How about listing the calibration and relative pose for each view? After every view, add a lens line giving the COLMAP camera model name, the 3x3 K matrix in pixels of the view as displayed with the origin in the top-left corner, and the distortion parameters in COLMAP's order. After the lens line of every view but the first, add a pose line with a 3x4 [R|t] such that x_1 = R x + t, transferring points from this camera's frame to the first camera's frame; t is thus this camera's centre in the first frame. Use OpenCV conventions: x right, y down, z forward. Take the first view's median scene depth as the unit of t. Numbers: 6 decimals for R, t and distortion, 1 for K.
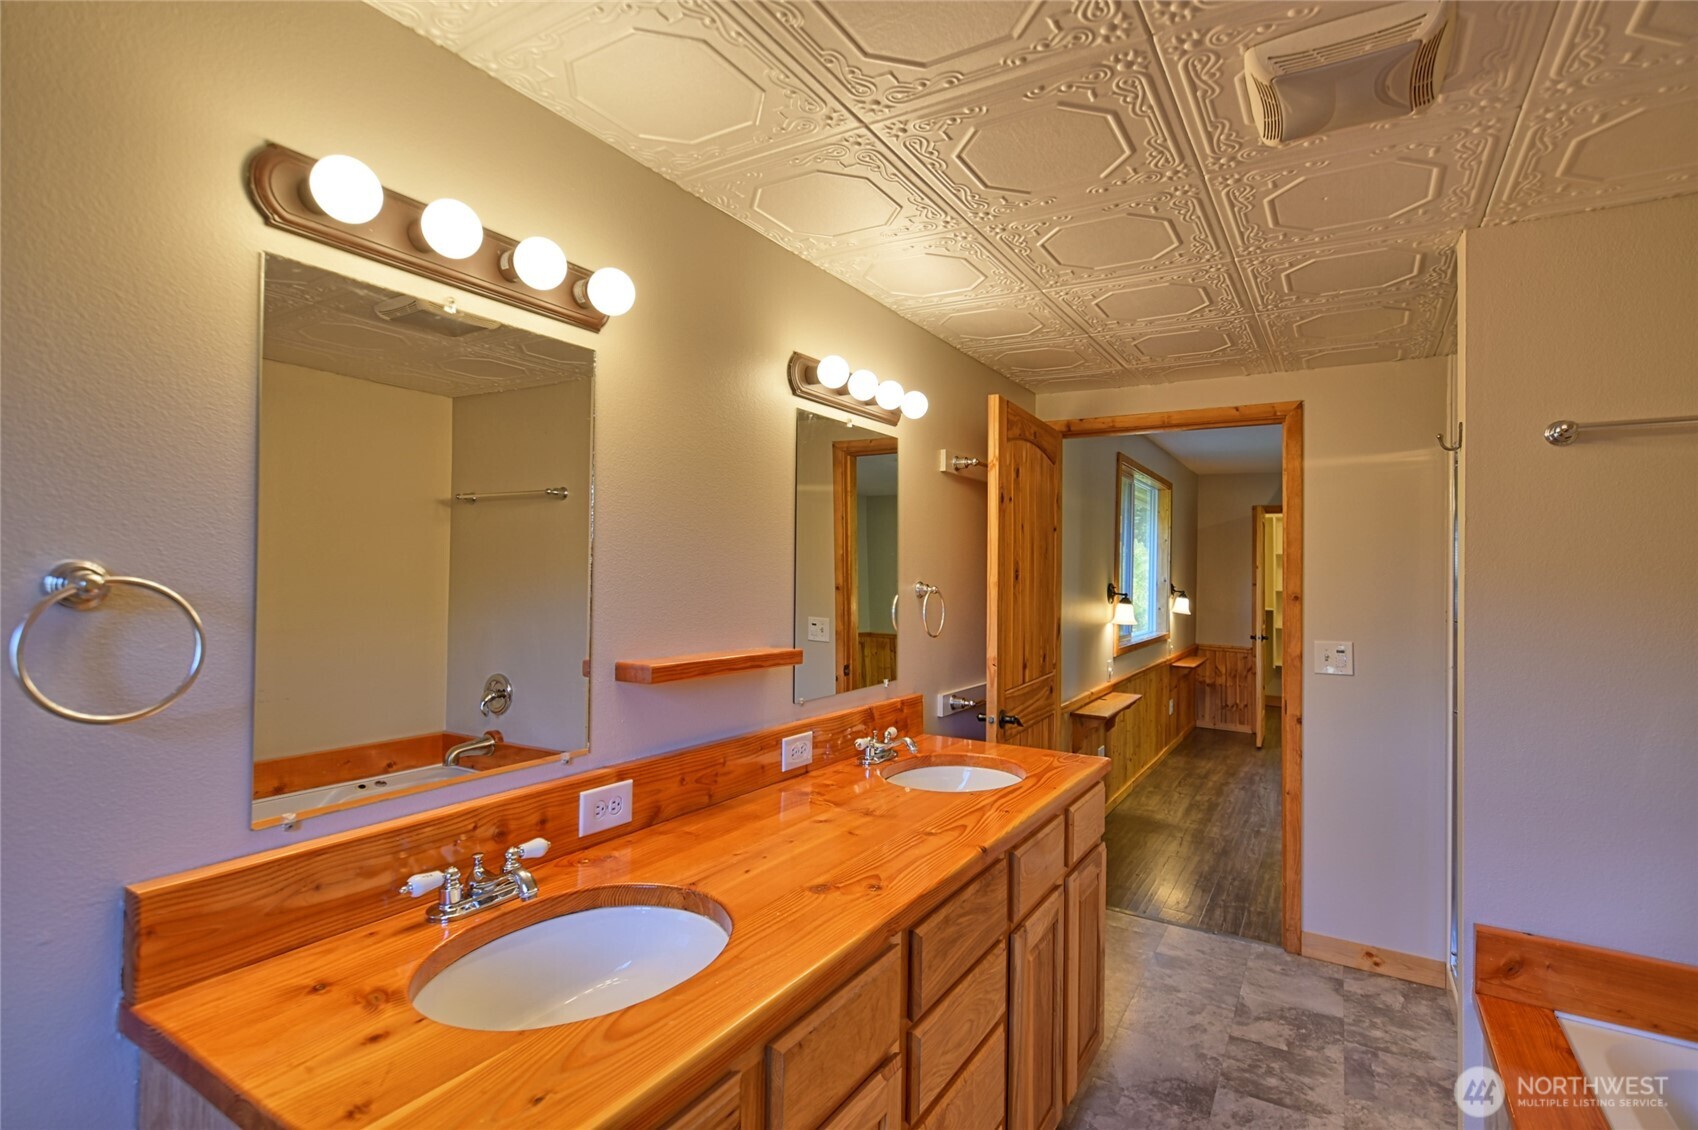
lens RADIAL K [[820.2, 0, 845.4], [0, 820.2, 561.6], [0, 0, 1]] dist [-0.000919, 0.001776]
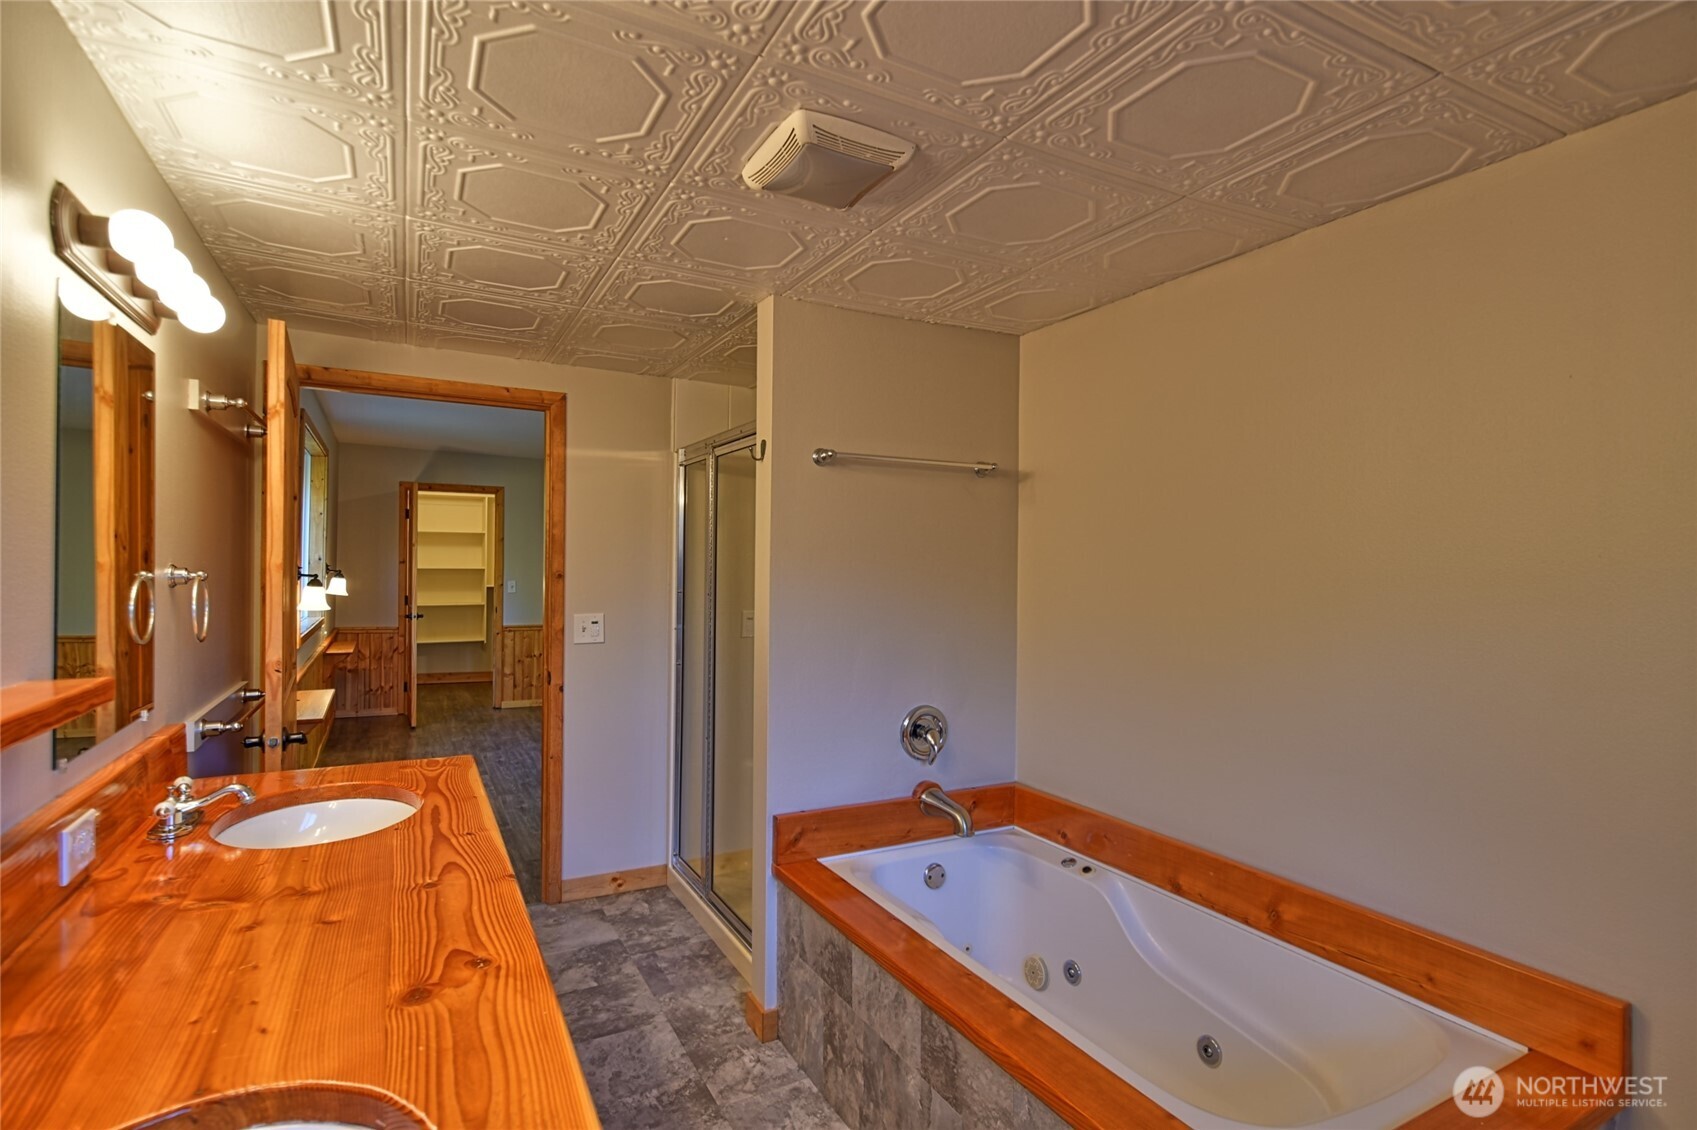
lens RADIAL K [[819.7, 0, 841.4], [0, 819.7, 559.9], [0, 0, 1]] dist [-0.000919, 0.001776]
pose [[0.503837, -0.005065, 0.863784, -0.244463], [-0.018004, 0.999704, 0.016364, -0.001121], [-0.863611, -0.023796, 0.503597, 0.172042]]
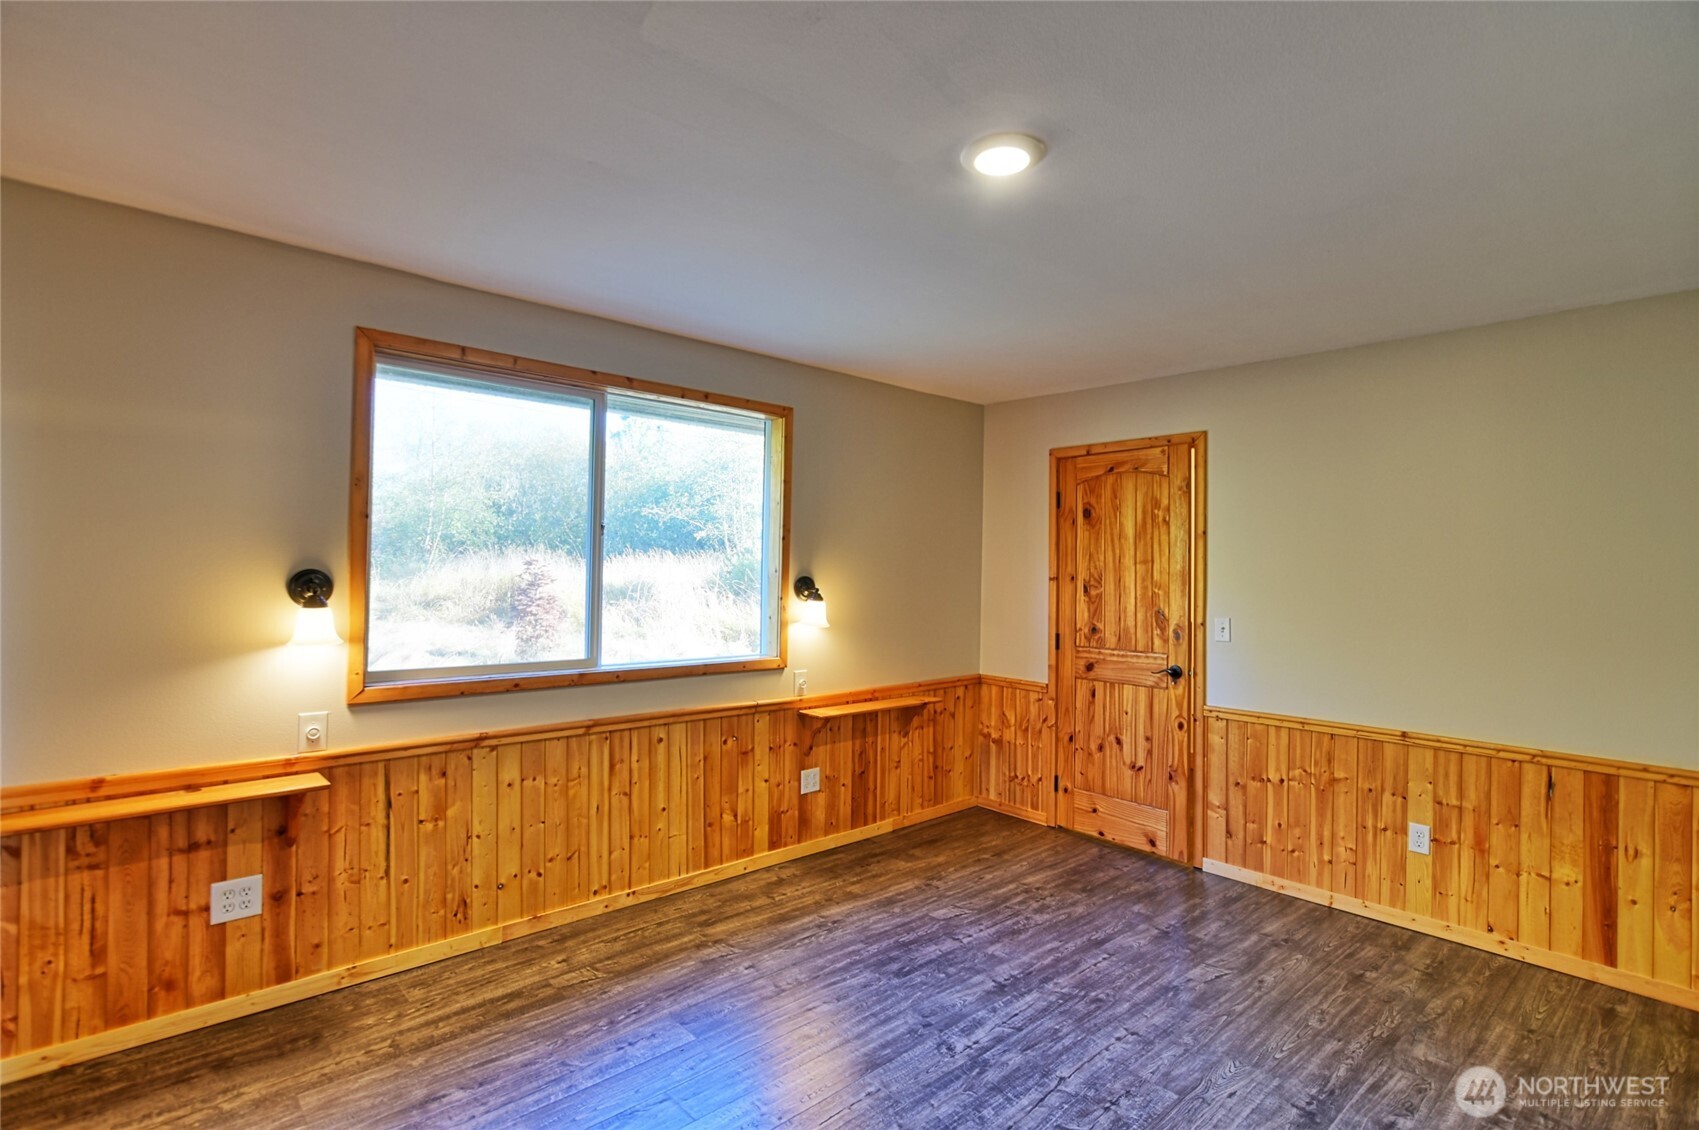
lens RADIAL K [[820.7, 0, 838.7], [0, 820.7, 565.4], [0, 0, 1]] dist [-0.000919, 0.001776]
pose [[0.957832, -0.006105, -0.287263, 1.593264], [0.006725, 0.999977, 0.001169, 0.047748], [0.287249, -0.003052, 0.957851, 1.148160]]
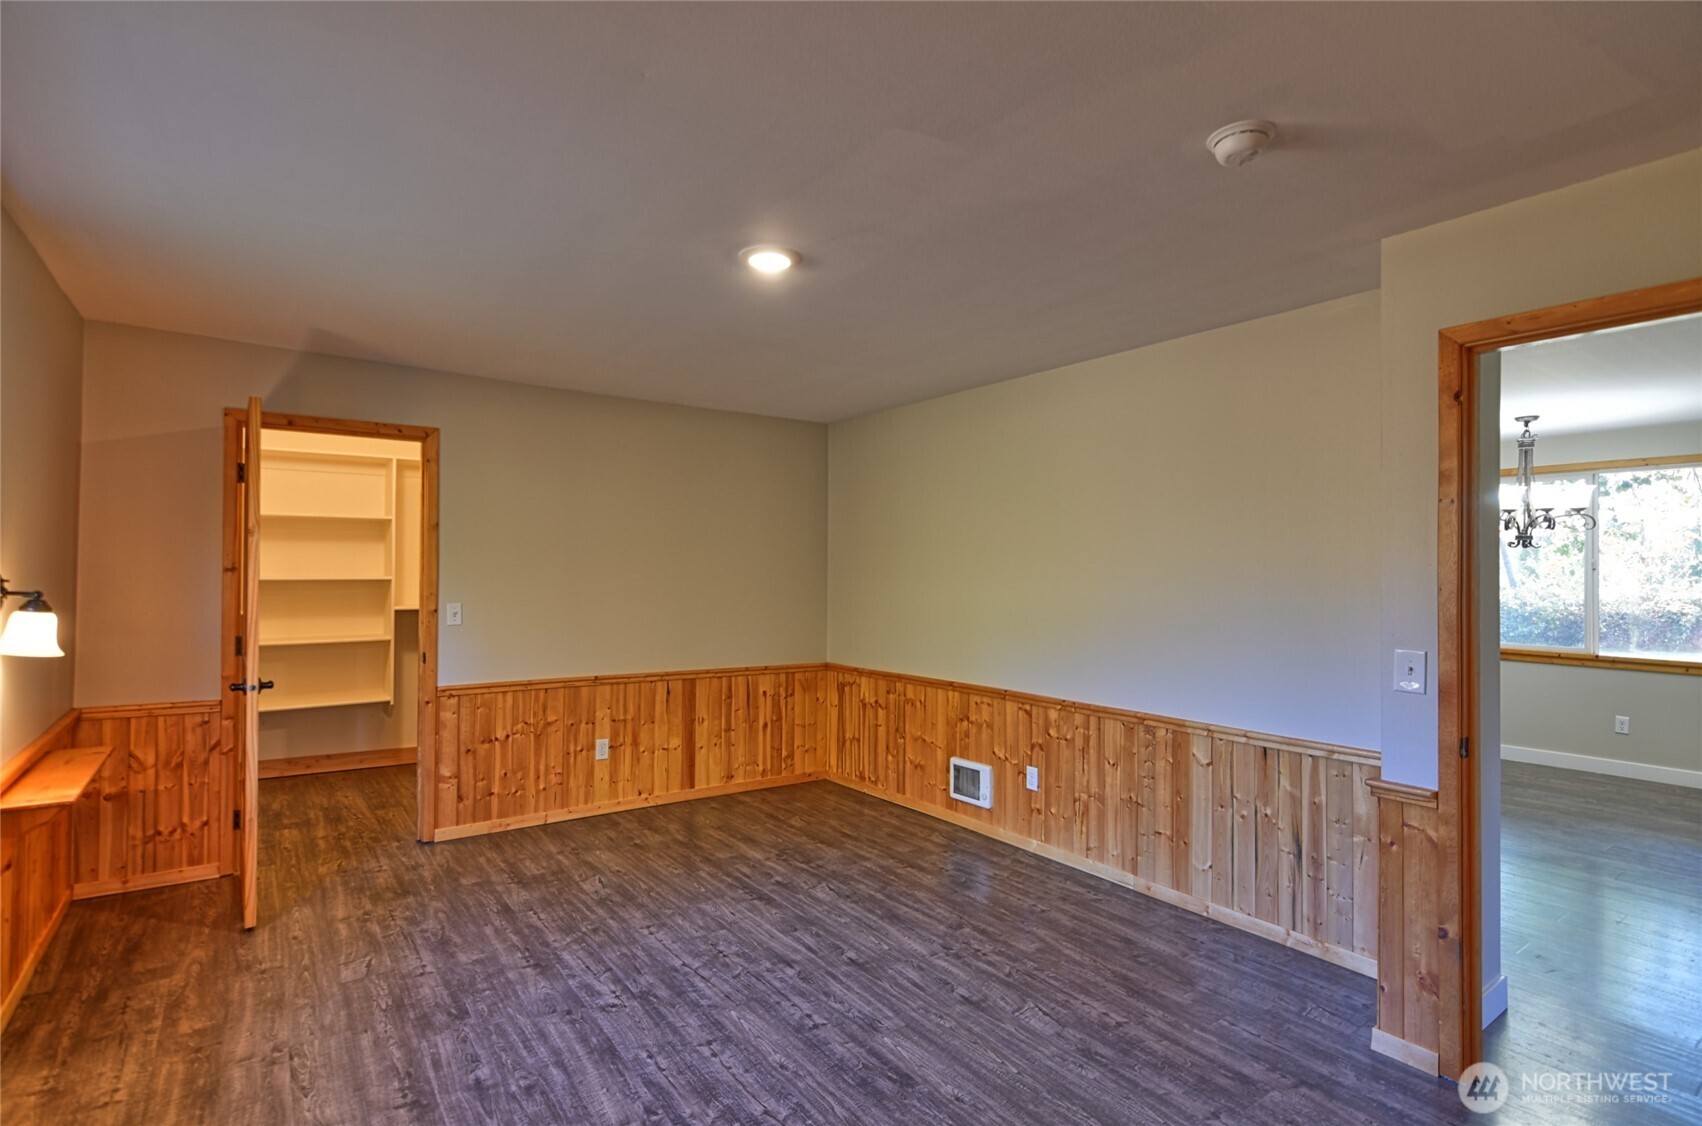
lens RADIAL K [[822.1, 0, 851.4], [0, 822.1, 559.3], [0, 0, 1]] dist [-0.000919, 0.001776]
pose [[0.390170, -0.002181, 0.920740, 0.591326], [-0.015998, 0.999830, 0.009148, 0.033820], [-0.920604, -0.018299, 0.390069, 1.430309]]
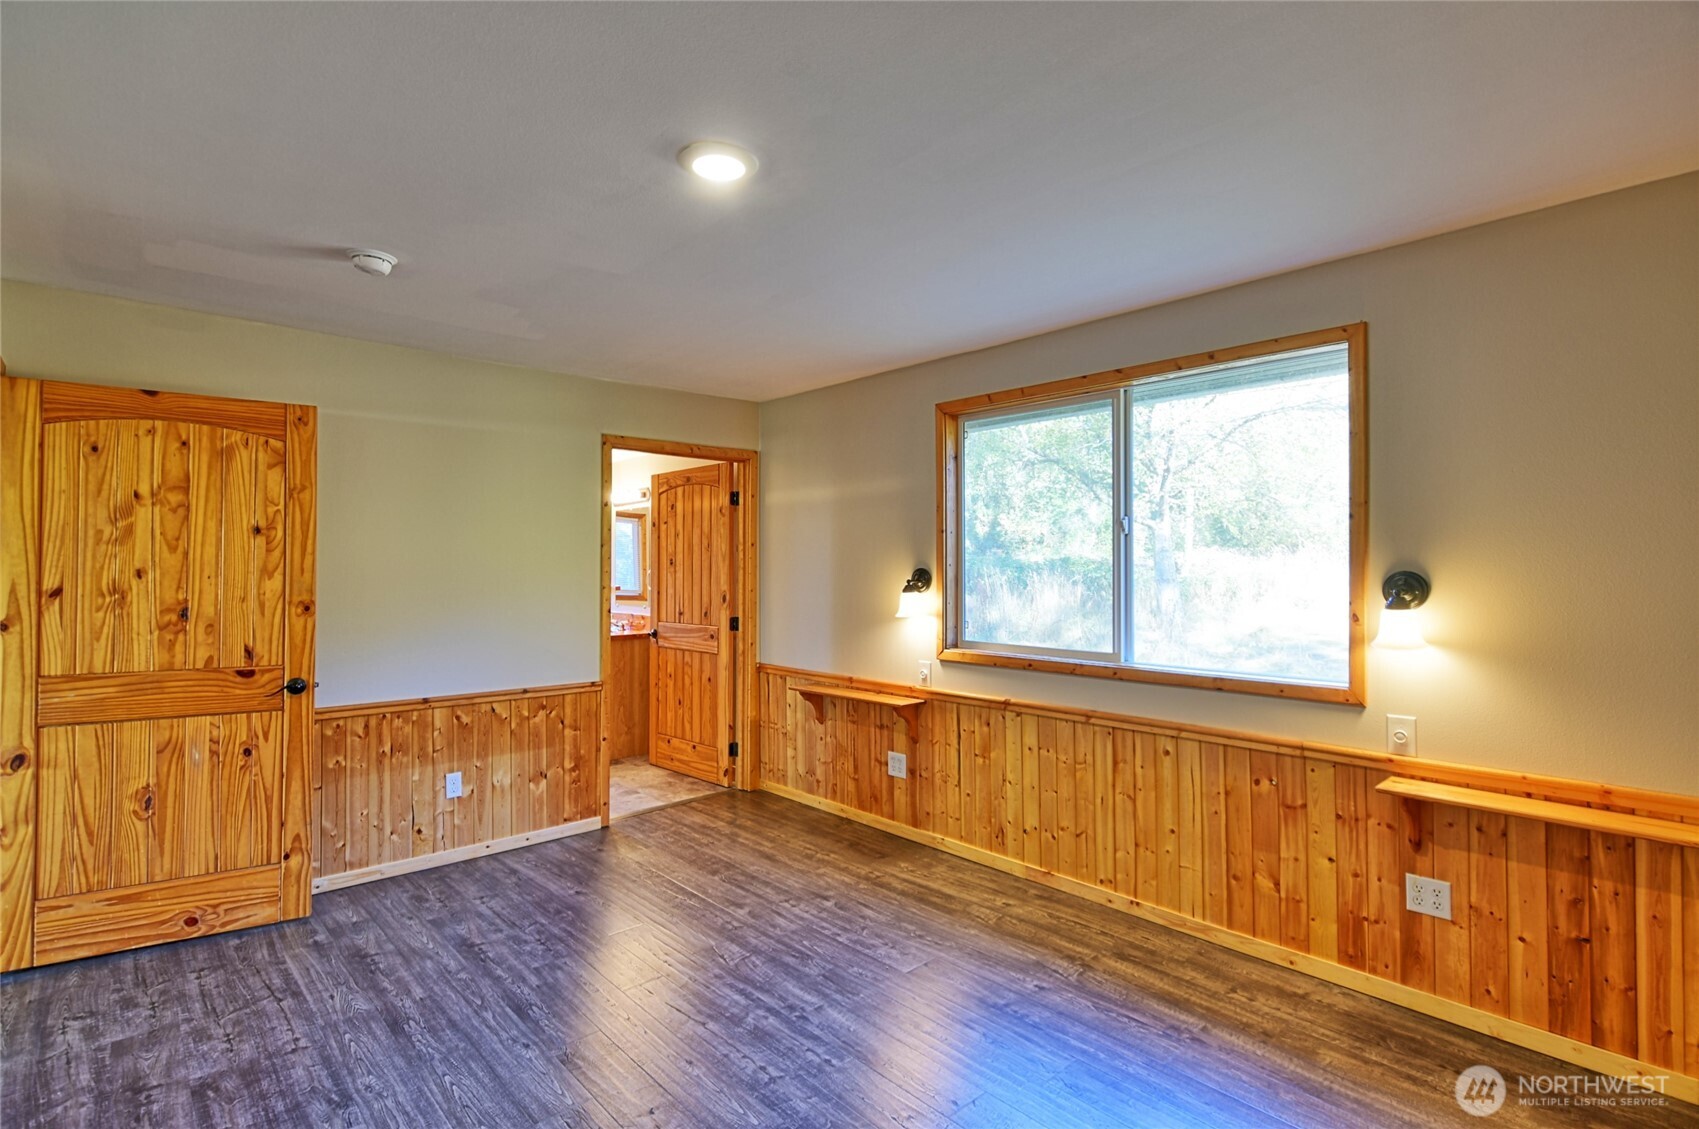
lens RADIAL K [[820.7, 0, 851.3], [0, 820.7, 562.5], [0, 0, 1]] dist [-0.000919, 0.001776]
pose [[-0.281312, -0.024945, -0.959292, 2.261757], [0.009475, 0.999541, -0.028770, 0.083181], [0.959569, -0.017183, -0.280947, 2.295380]]
